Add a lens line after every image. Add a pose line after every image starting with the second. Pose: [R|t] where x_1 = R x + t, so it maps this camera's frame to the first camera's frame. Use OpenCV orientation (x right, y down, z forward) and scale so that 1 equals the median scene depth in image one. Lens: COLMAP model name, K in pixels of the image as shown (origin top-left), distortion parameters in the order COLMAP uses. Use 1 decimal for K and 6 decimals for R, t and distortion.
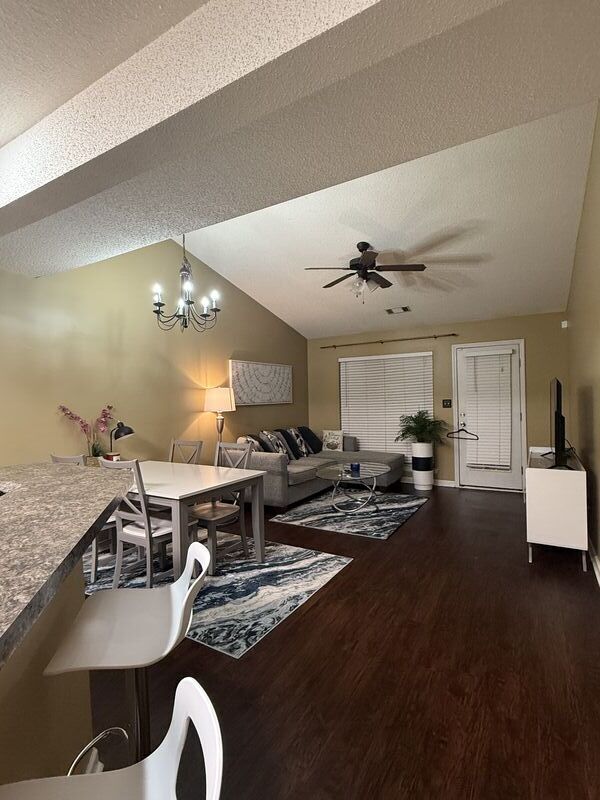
lens RADIAL K [[412.5, 0, 306.1], [0, 412.5, 397.5], [0, 0, 1]] dist [-0.003934, -0.000849]
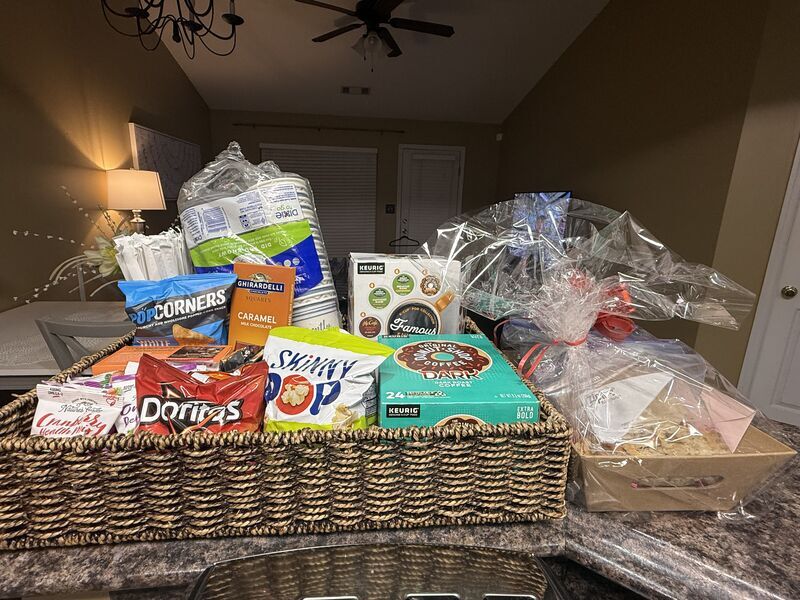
lens RADIAL K [[412.5, 0, 399.4], [0, 412.5, 302.8], [0, 0, 1]] dist [-0.003934, -0.000849]
pose [[0.796236, -0.100451, 0.596589, -0.272709], [-0.049514, 0.971991, 0.229744, 0.007117], [-0.602957, -0.212470, 0.768960, 0.256460]]
